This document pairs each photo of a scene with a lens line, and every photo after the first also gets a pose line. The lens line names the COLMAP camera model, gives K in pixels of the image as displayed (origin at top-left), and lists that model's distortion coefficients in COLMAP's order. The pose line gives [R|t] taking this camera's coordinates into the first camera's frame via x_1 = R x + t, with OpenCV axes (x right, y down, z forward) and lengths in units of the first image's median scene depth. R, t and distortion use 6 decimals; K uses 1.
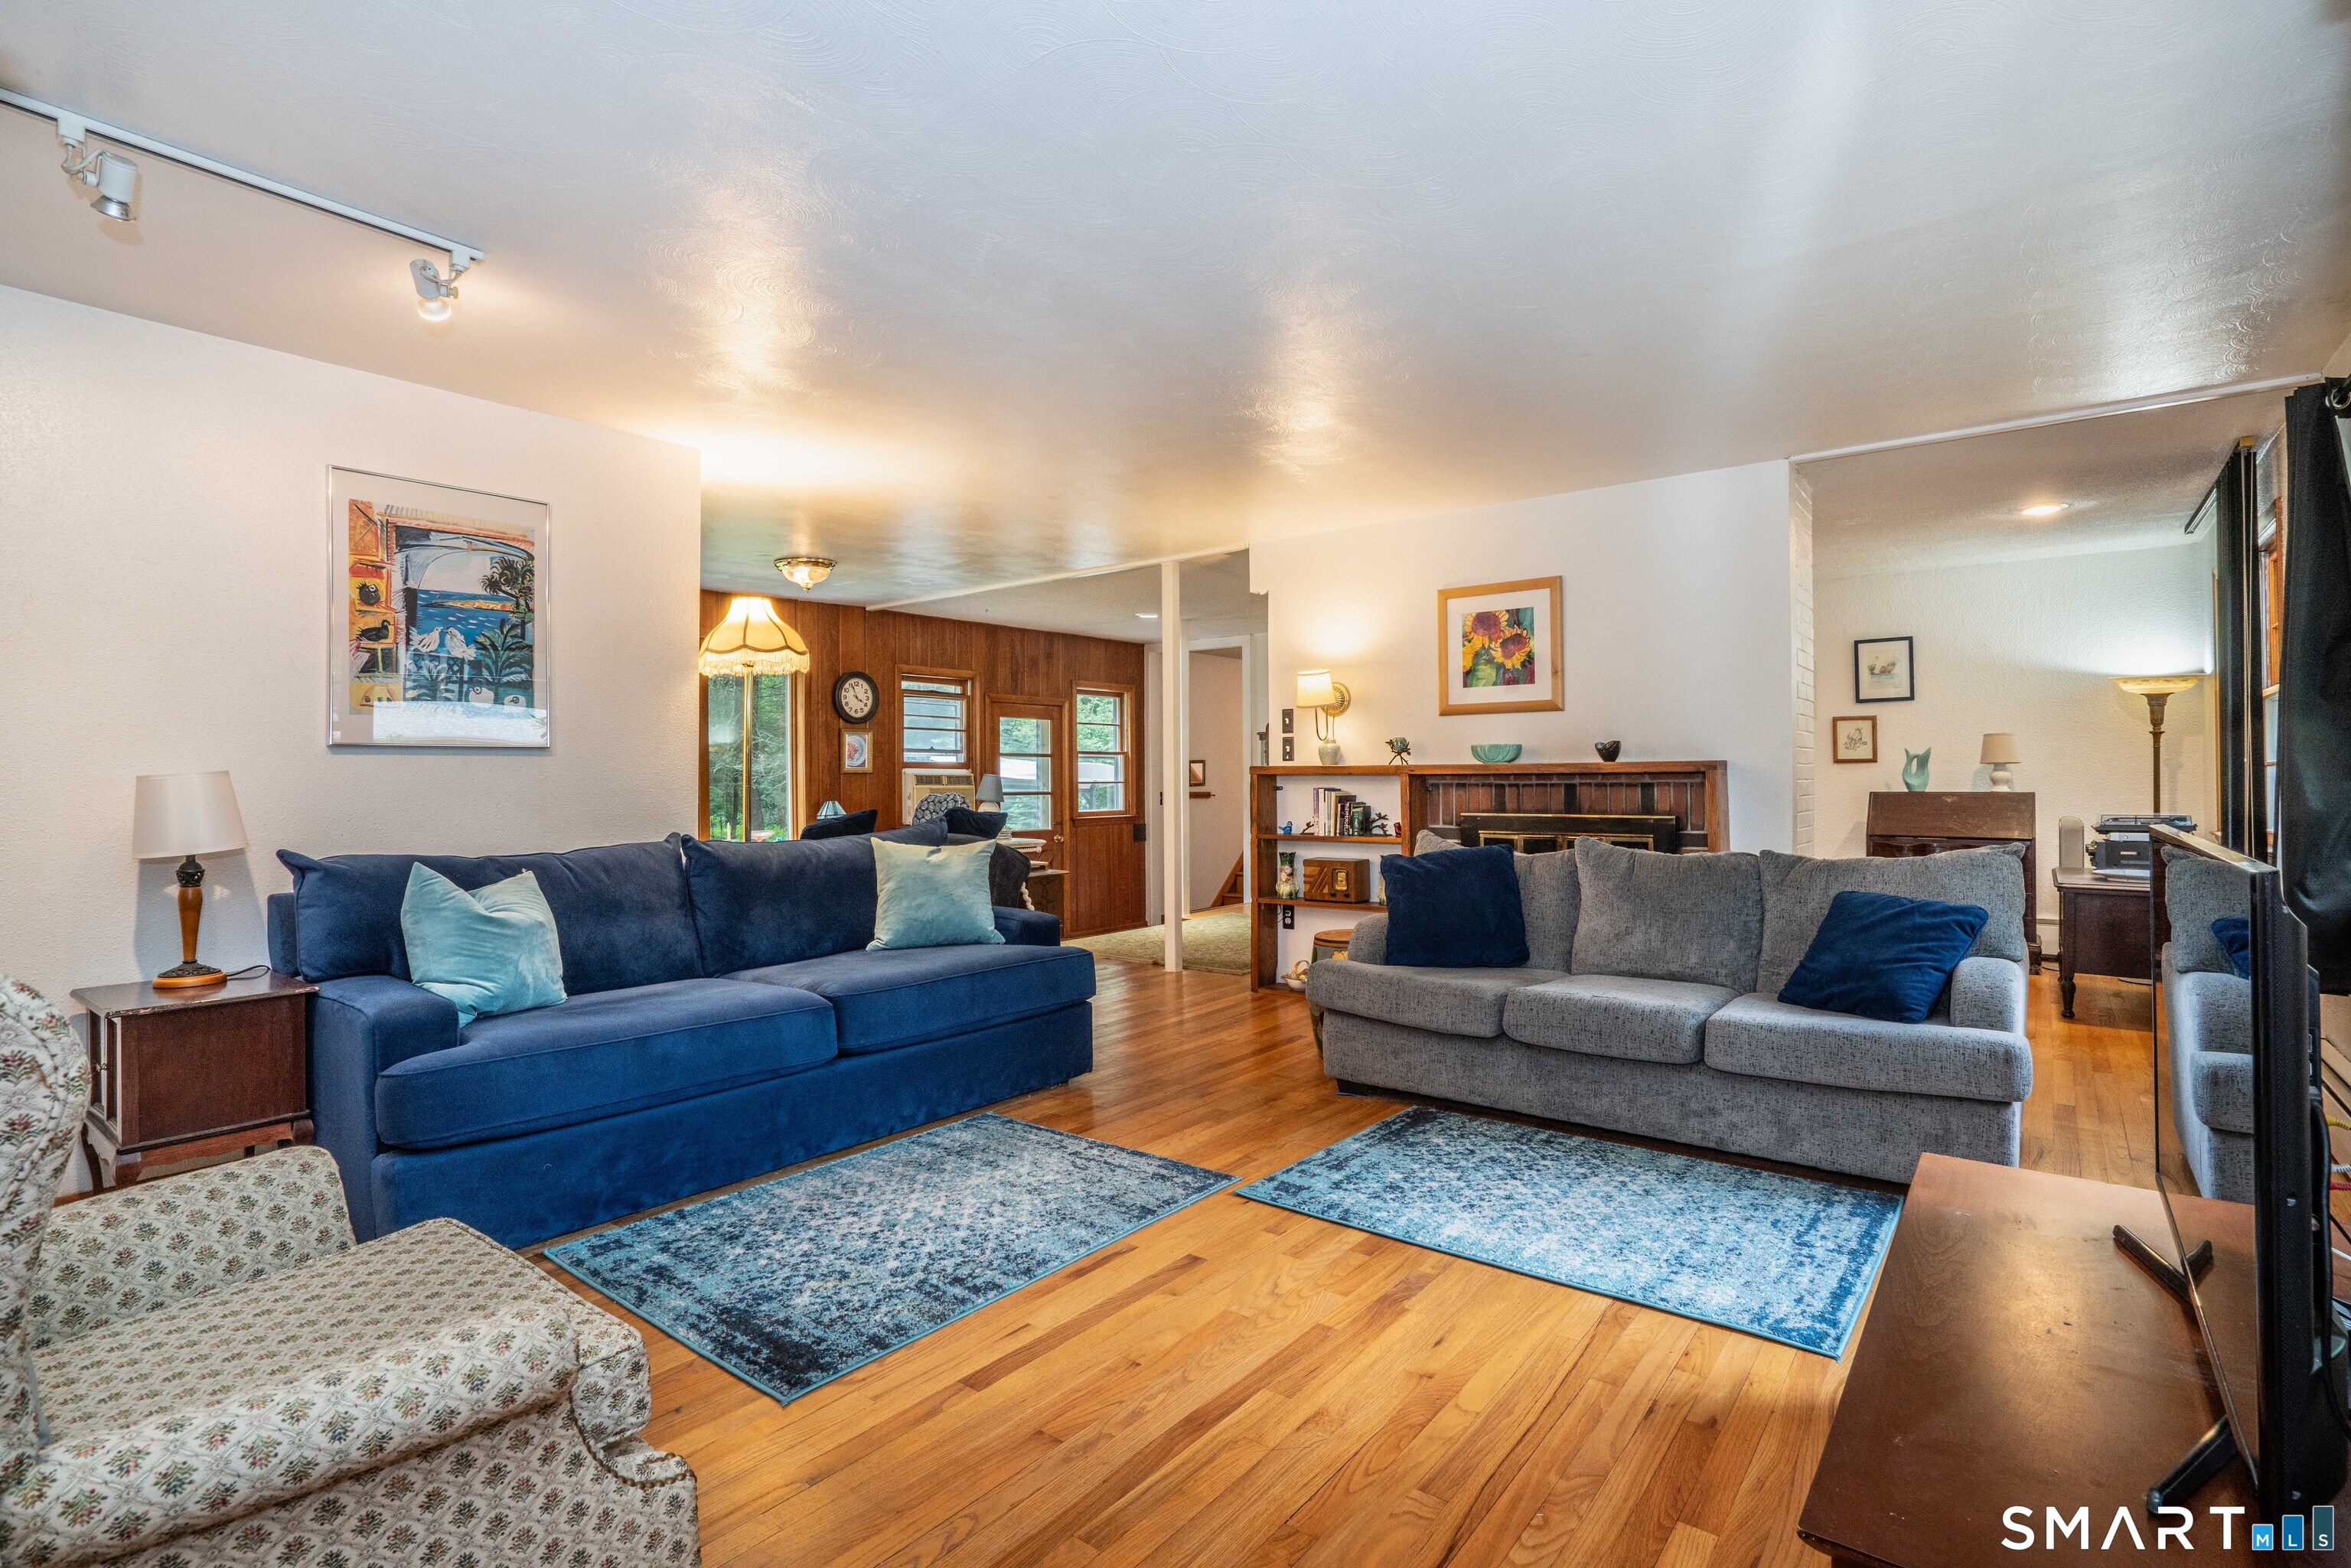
lens RADIAL K [[1087.6, 0, 1175.5], [0, 1087.6, 784.0], [0, 0, 1]] dist [-0.028017, 0.000522]
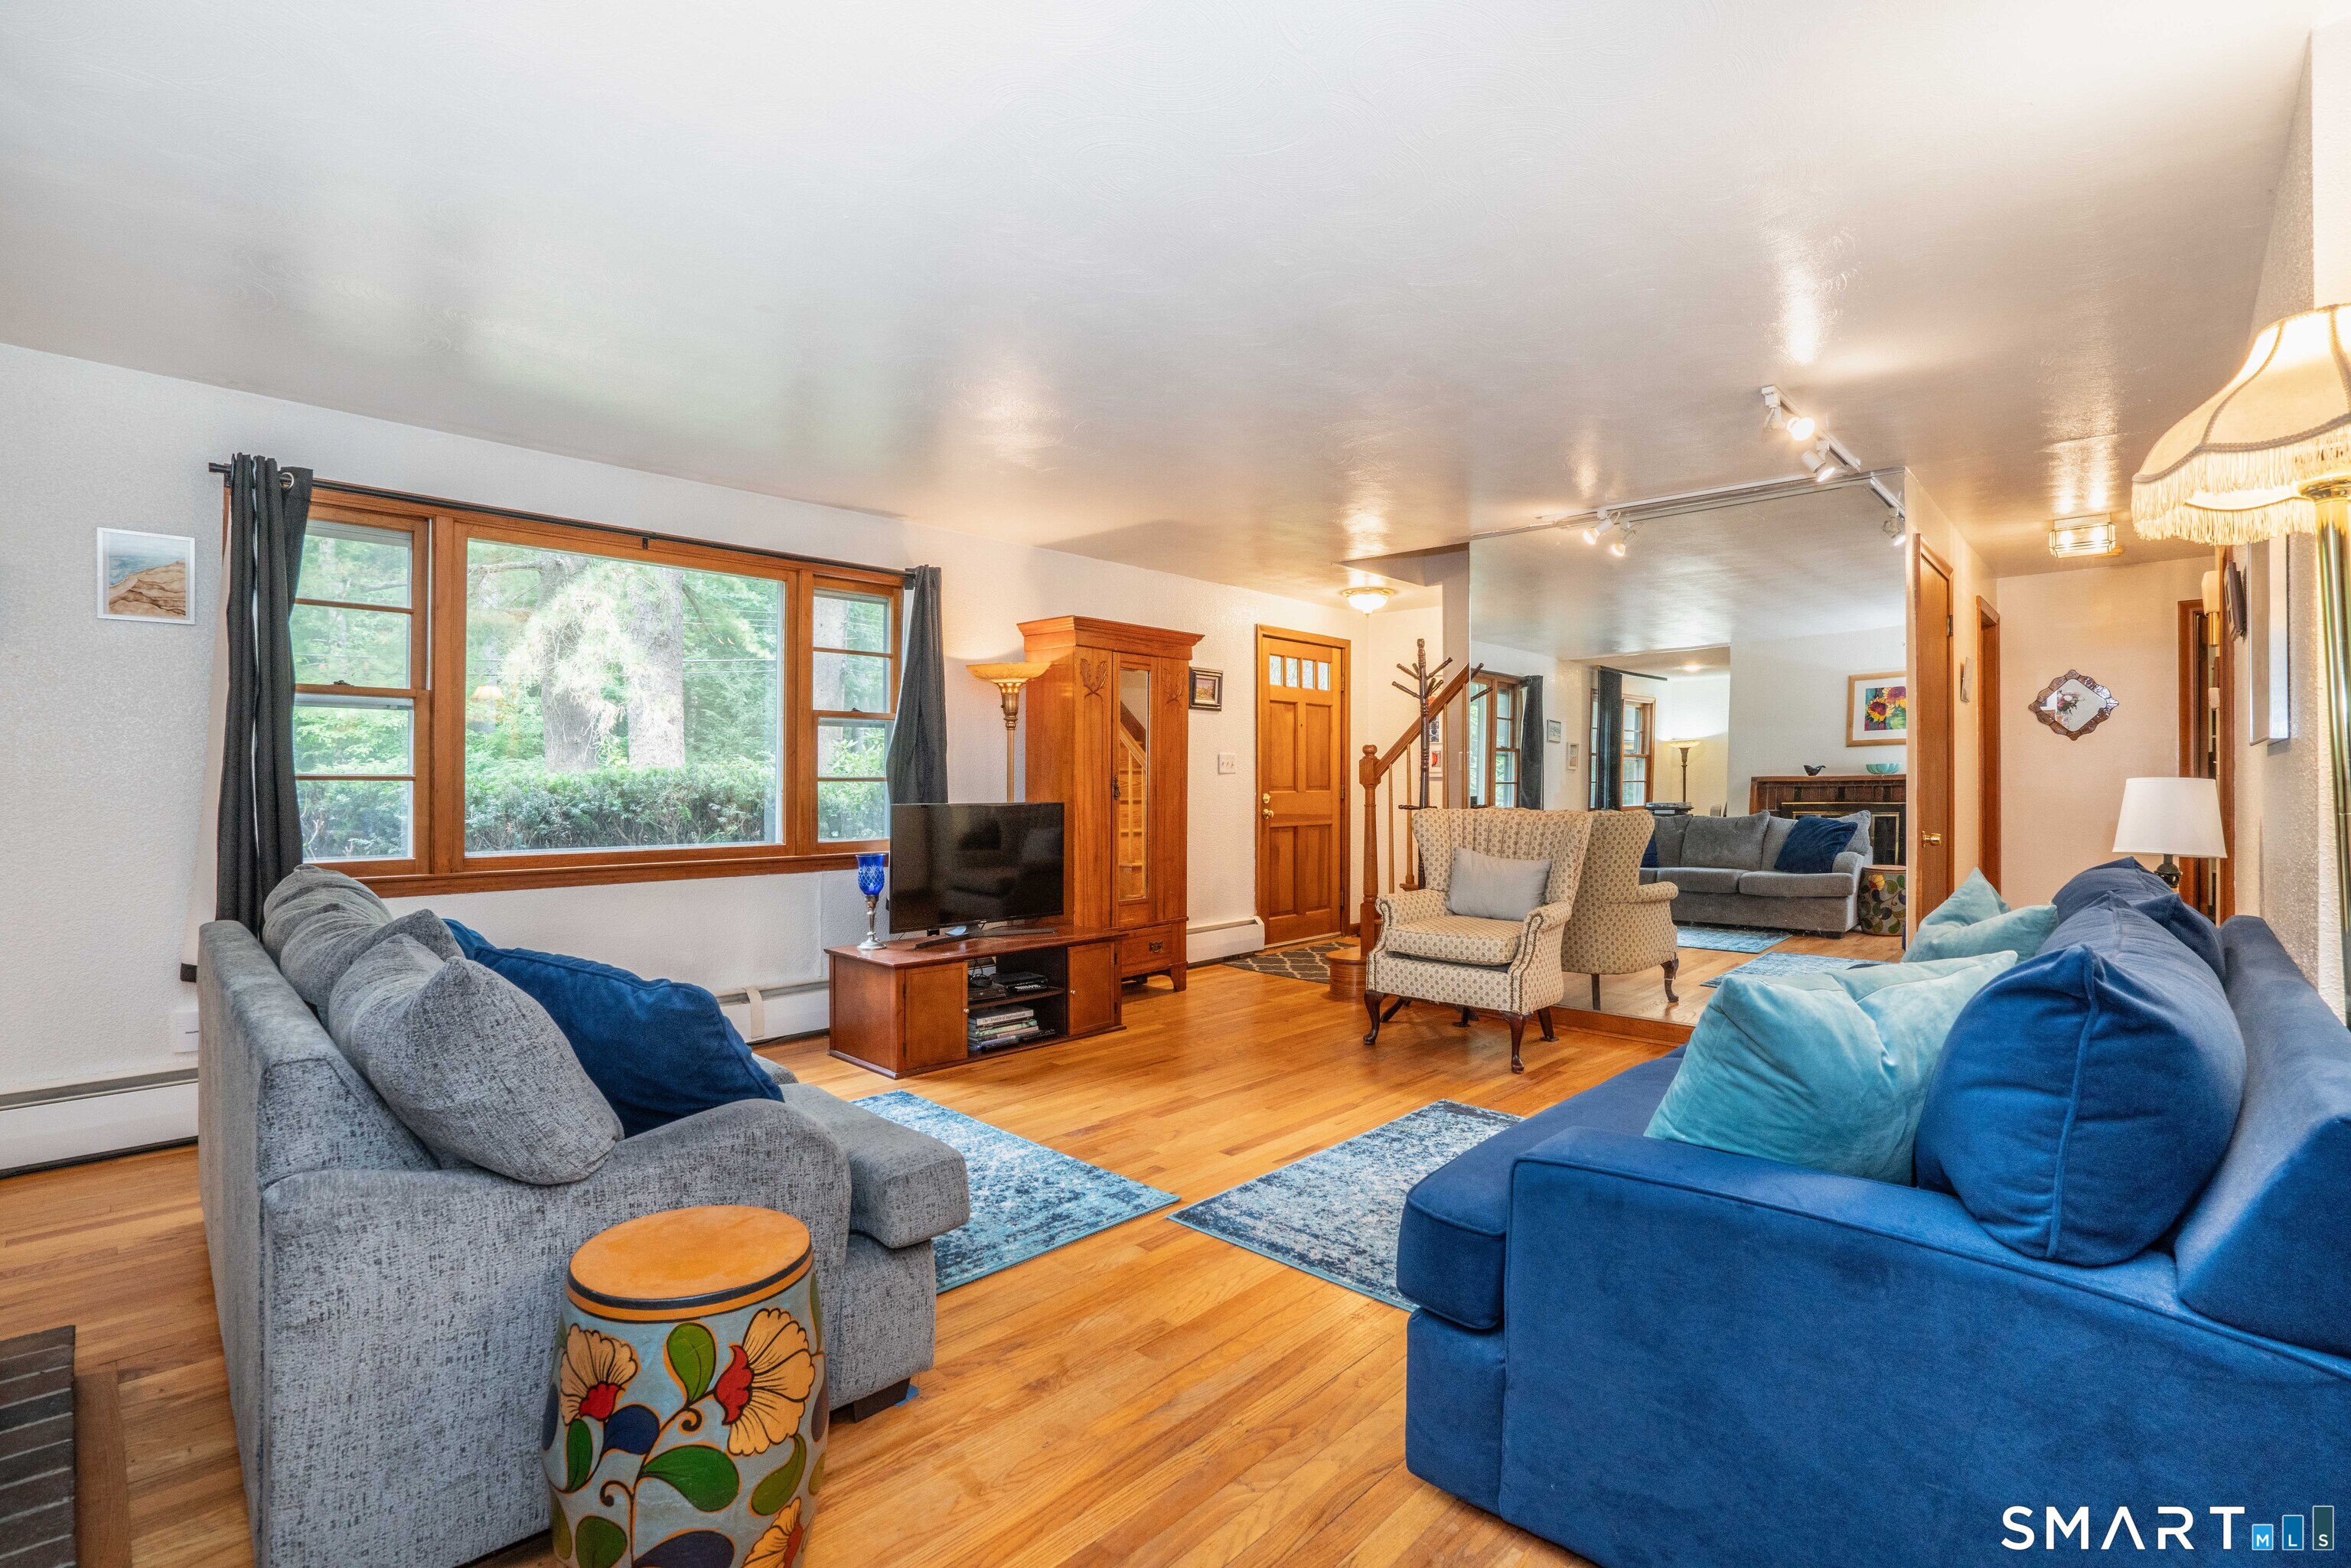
lens RADIAL K [[1087.6, 0, 1175.5], [0, 1087.6, 784.0], [0, 0, 1]] dist [-0.028017, 0.000522]
pose [[-0.995941, 0.002788, 0.089970, -0.032379], [0.003268, 0.999981, 0.005189, -0.014262], [-0.089954, 0.005462, -0.995931, 1.947743]]
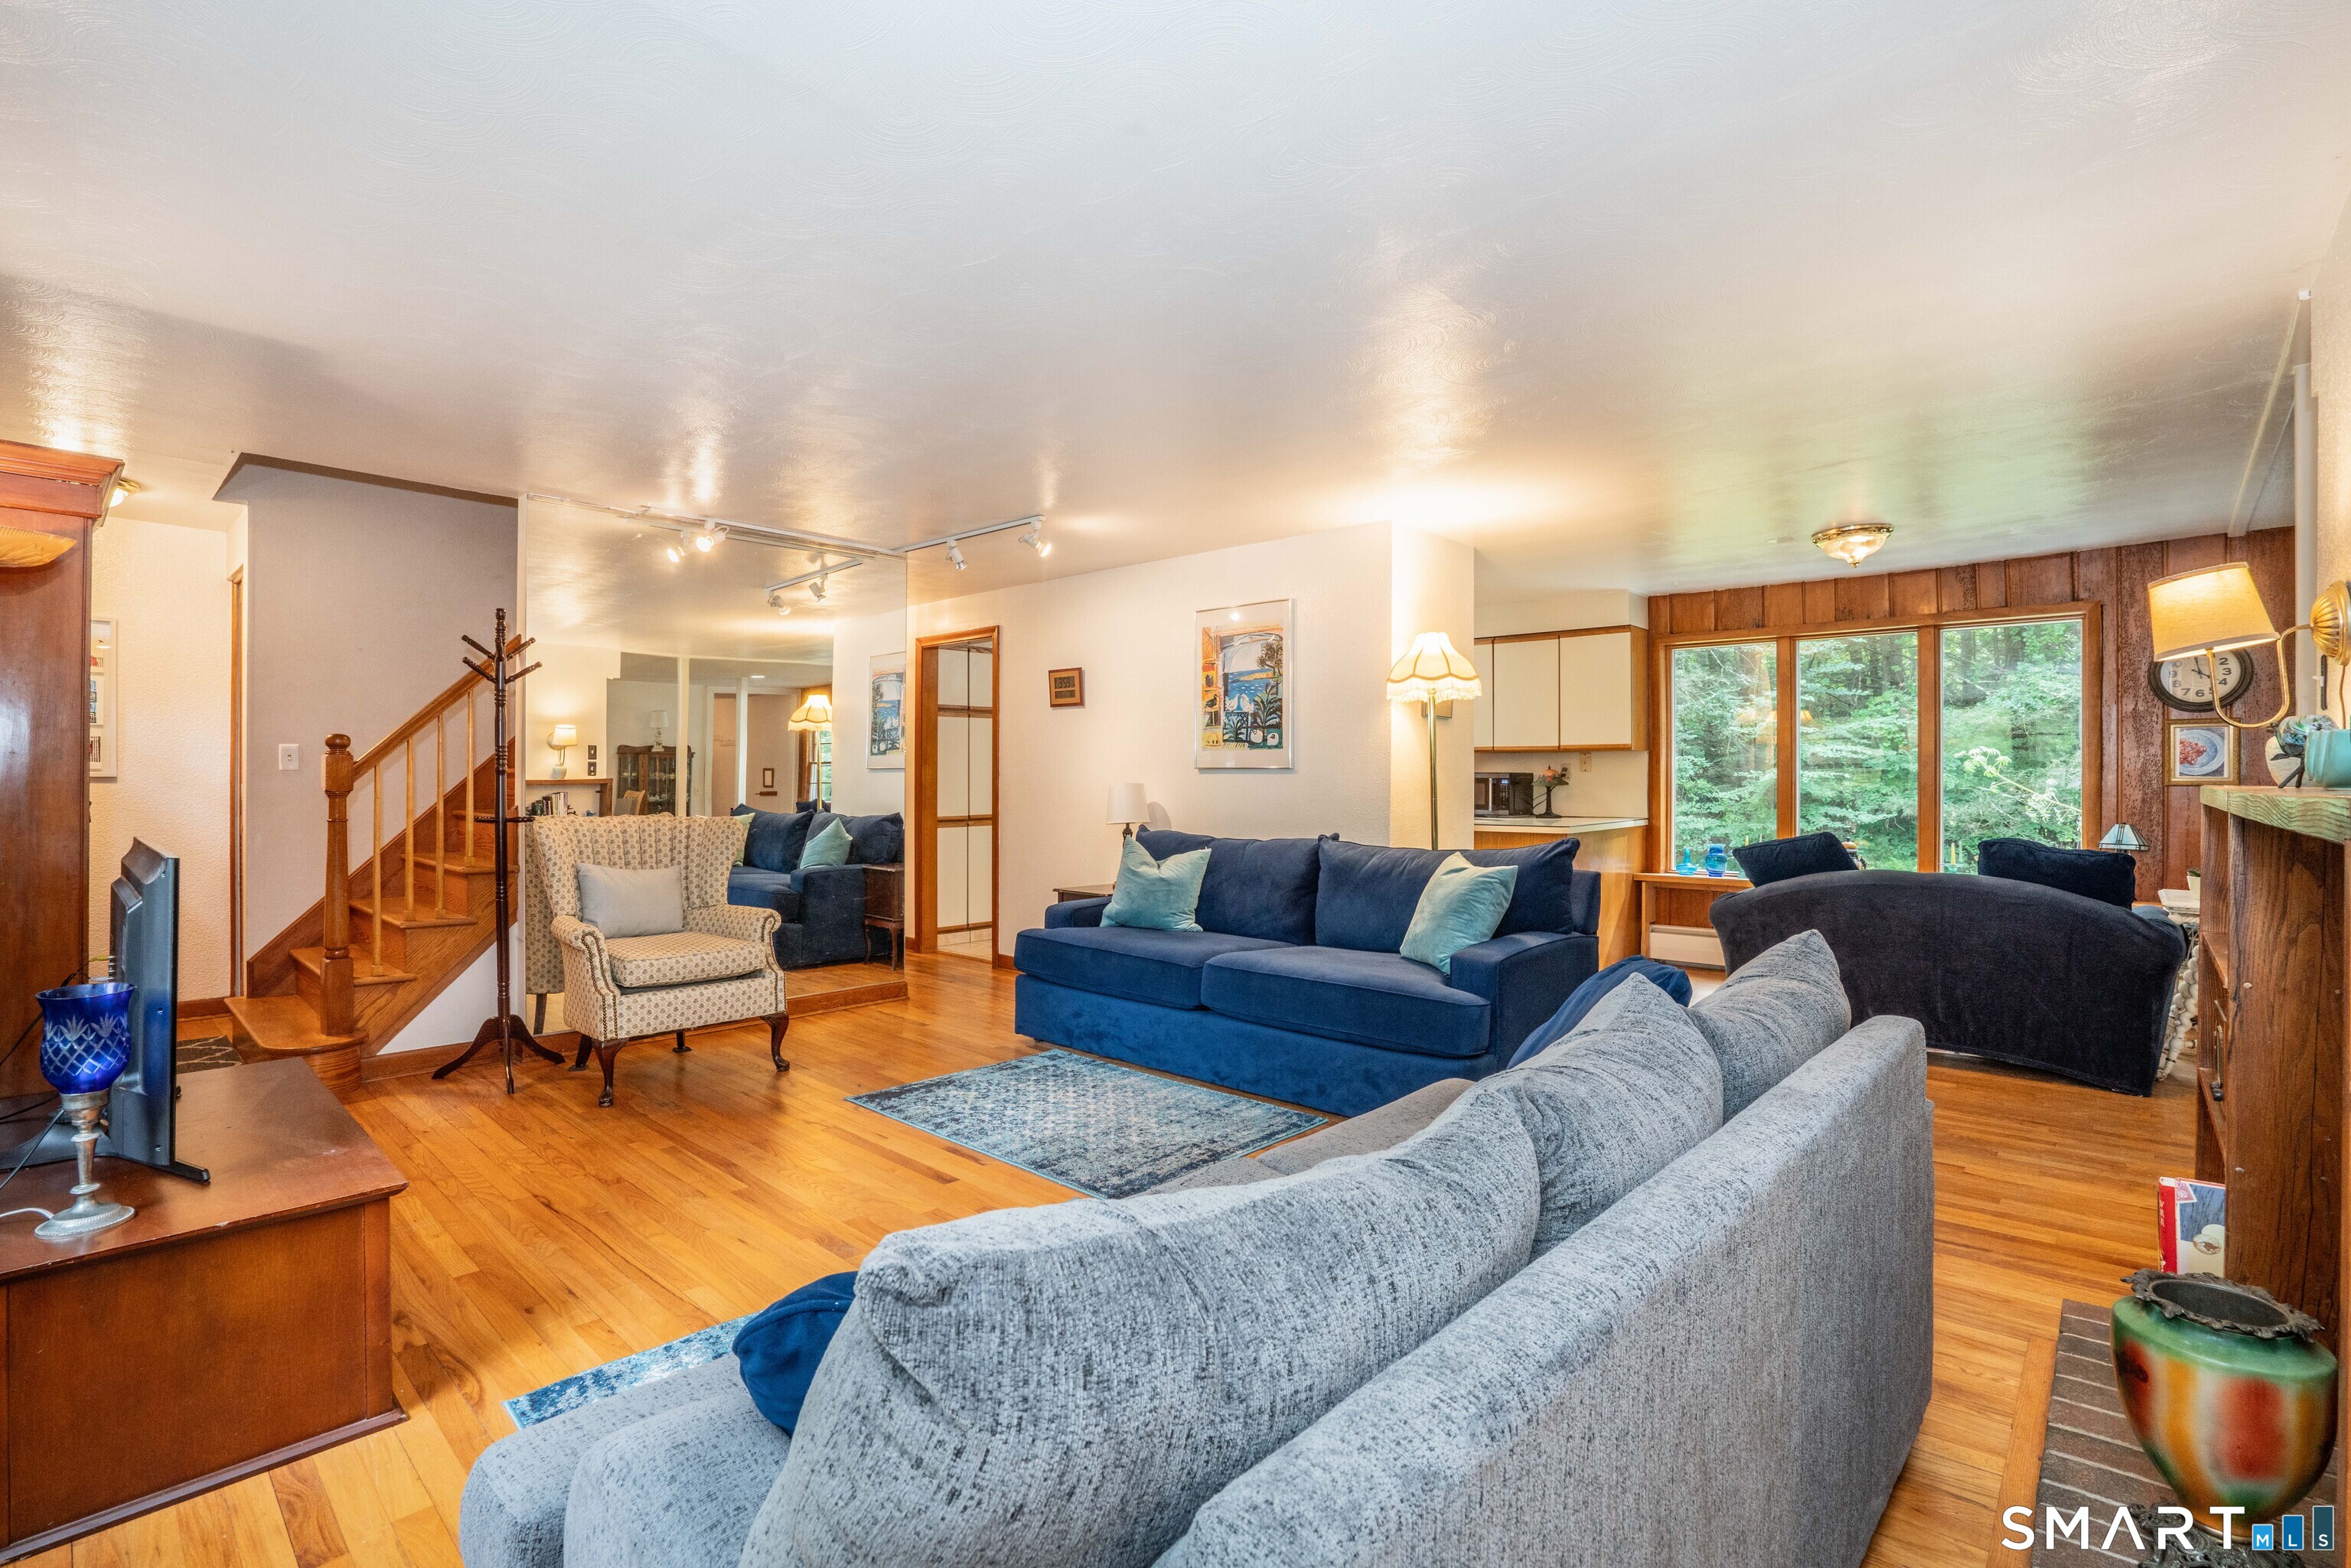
lens RADIAL K [[1087.6, 0, 1175.5], [0, 1087.6, 784.0], [0, 0, 1]] dist [-0.028017, 0.000522]
pose [[-0.072069, 0.010850, -0.997341, 1.051120], [-0.005240, 0.999923, 0.011257, -0.032568], [0.997386, 0.006037, -0.072007, 1.133976]]
